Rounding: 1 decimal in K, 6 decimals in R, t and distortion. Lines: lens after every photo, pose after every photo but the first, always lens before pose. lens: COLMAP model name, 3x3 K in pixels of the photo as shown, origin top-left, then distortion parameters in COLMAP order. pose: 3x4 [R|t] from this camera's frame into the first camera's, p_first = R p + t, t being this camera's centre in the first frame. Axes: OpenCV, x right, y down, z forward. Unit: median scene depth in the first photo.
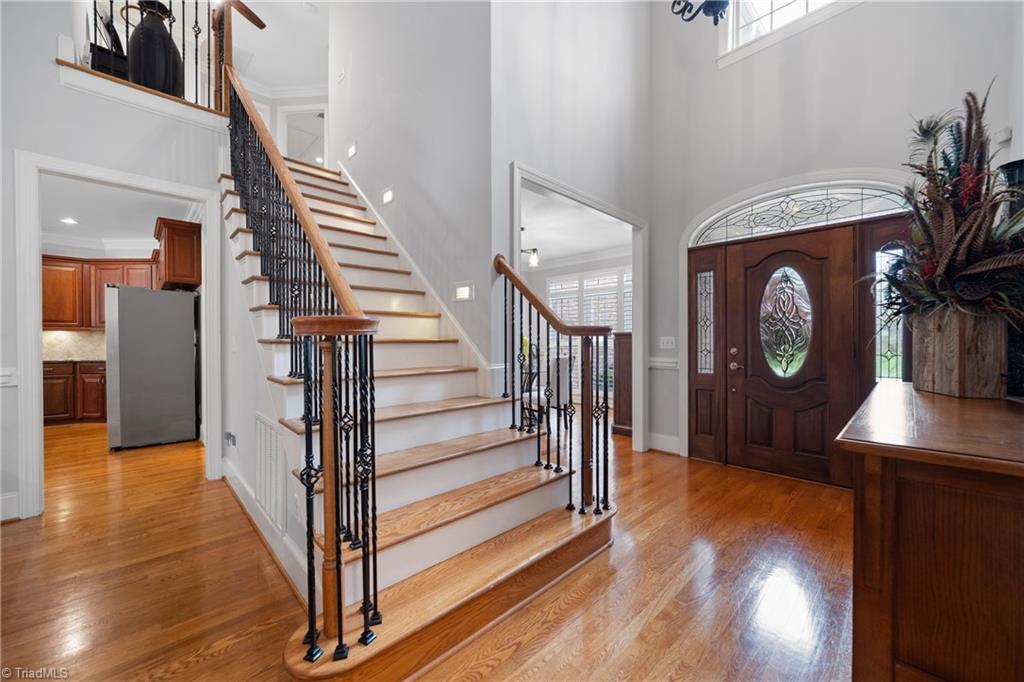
lens RADIAL K [[390.8, 0, 516.0], [0, 390.8, 344.7], [0, 0, 1]] dist [-0.001908, 0.000399]
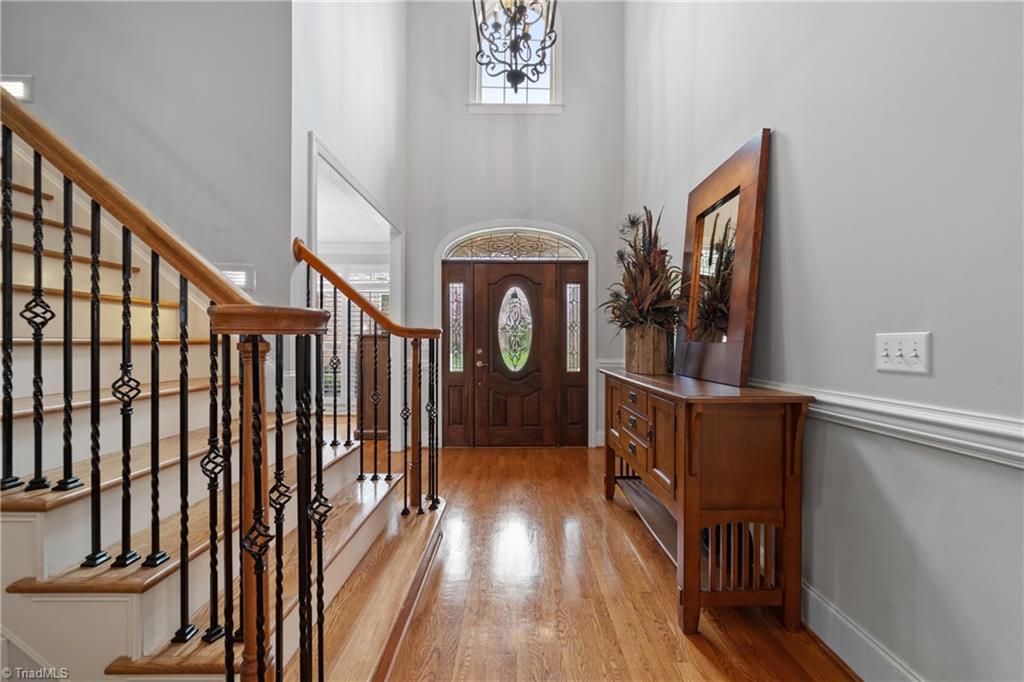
lens RADIAL K [[390.8, 0, 528.0], [0, 390.8, 343.1], [0, 0, 1]] dist [-0.001908, 0.000399]
pose [[0.698579, 0.004114, 0.715522, -0.221466], [0.002542, 0.999963, -0.008231, 0.000377], [-0.715529, 0.007569, 0.698542, 0.056533]]
